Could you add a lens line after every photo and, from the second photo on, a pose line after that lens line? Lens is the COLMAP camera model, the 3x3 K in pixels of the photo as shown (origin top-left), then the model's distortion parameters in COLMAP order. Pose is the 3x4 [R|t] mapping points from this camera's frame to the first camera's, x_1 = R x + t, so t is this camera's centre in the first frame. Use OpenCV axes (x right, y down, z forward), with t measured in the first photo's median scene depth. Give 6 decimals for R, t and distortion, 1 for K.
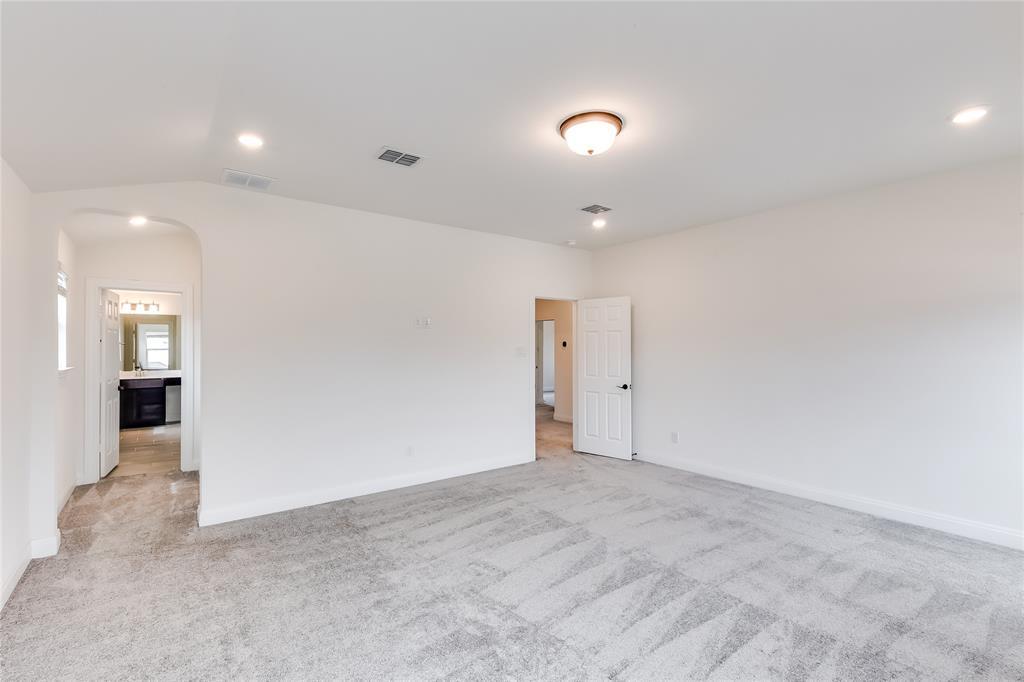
lens RADIAL K [[467.2, 0, 512.7], [0, 467.2, 342.7], [0, 0, 1]] dist [0.002147, -0.000705]
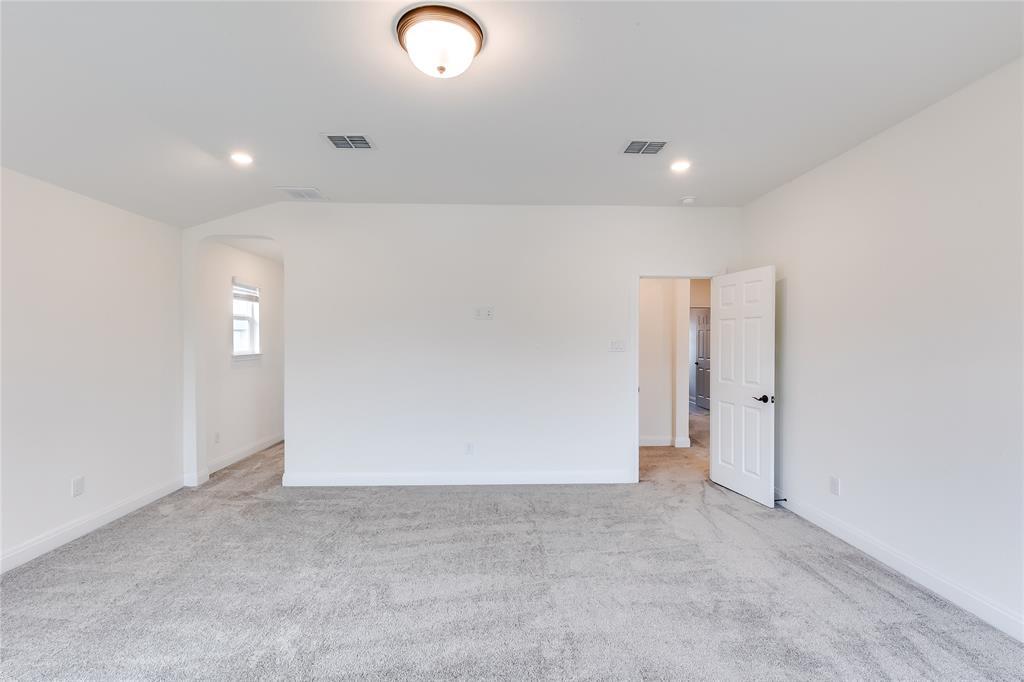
lens RADIAL K [[467.2, 0, 512.7], [0, 467.2, 342.7], [0, 0, 1]] dist [0.002147, -0.000705]
pose [[0.816271, 0.007991, -0.577614, 0.417946], [0.000948, 0.999884, 0.015173, 0.001997], [0.577668, -0.012933, 0.816169, 0.287940]]
